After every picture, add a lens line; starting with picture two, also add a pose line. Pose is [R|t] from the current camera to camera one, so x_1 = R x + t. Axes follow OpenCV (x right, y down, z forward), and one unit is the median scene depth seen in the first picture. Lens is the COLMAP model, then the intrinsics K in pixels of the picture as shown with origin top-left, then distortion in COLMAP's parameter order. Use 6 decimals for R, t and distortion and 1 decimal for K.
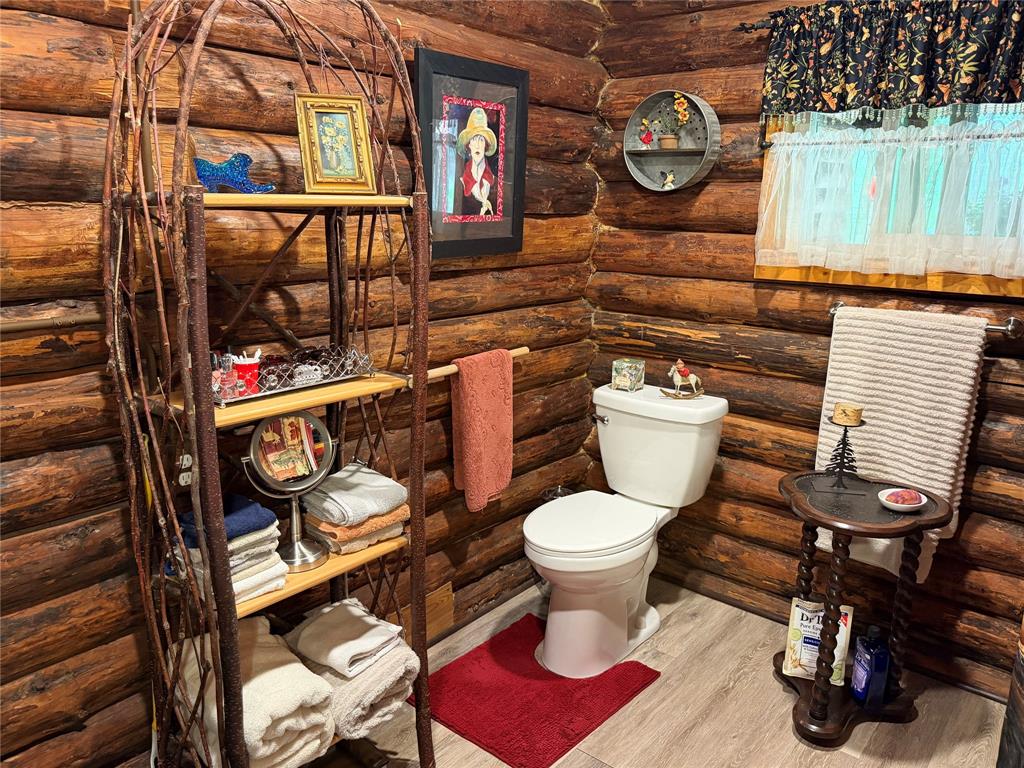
lens RADIAL K [[781.9, 0, 515.4], [0, 781.9, 380.2], [0, 0, 1]] dist [0.034095, -0.043029]
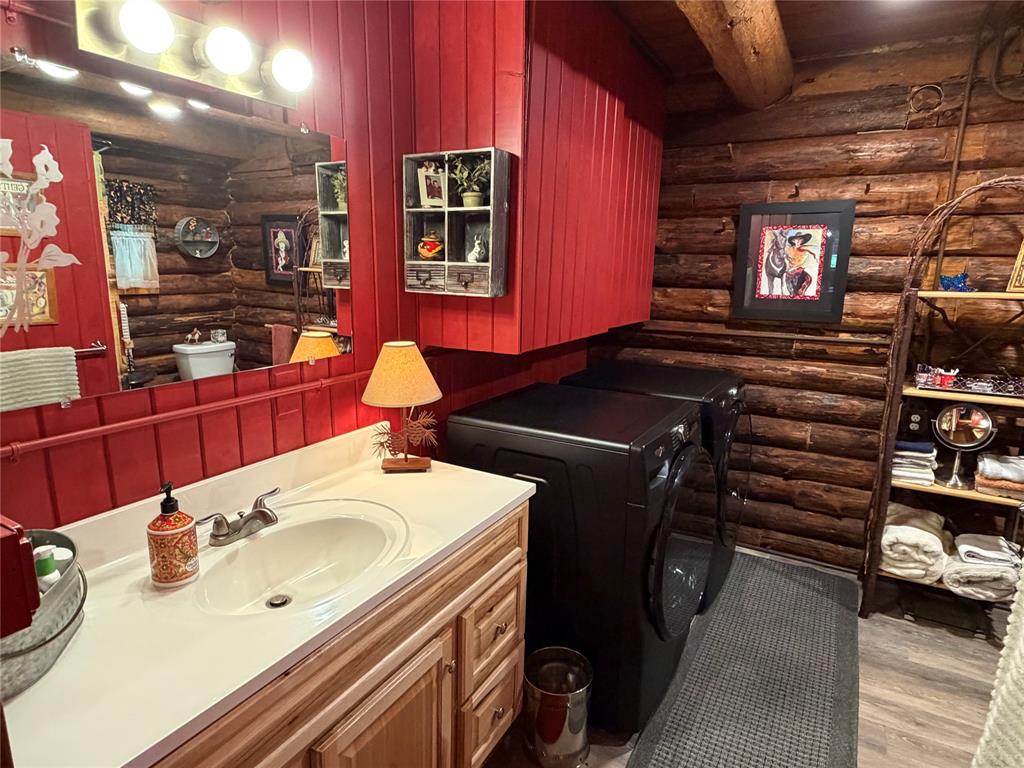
lens RADIAL K [[574.5, 0, 513.0], [0, 574.5, 386.6], [0, 0, 1]] dist [-0.004133, -0.001799]
pose [[0.182367, 0.191748, -0.964352, 1.322712], [-0.228627, 0.962186, 0.148082, 0.068314], [0.956280, 0.193471, 0.219309, -0.574438]]
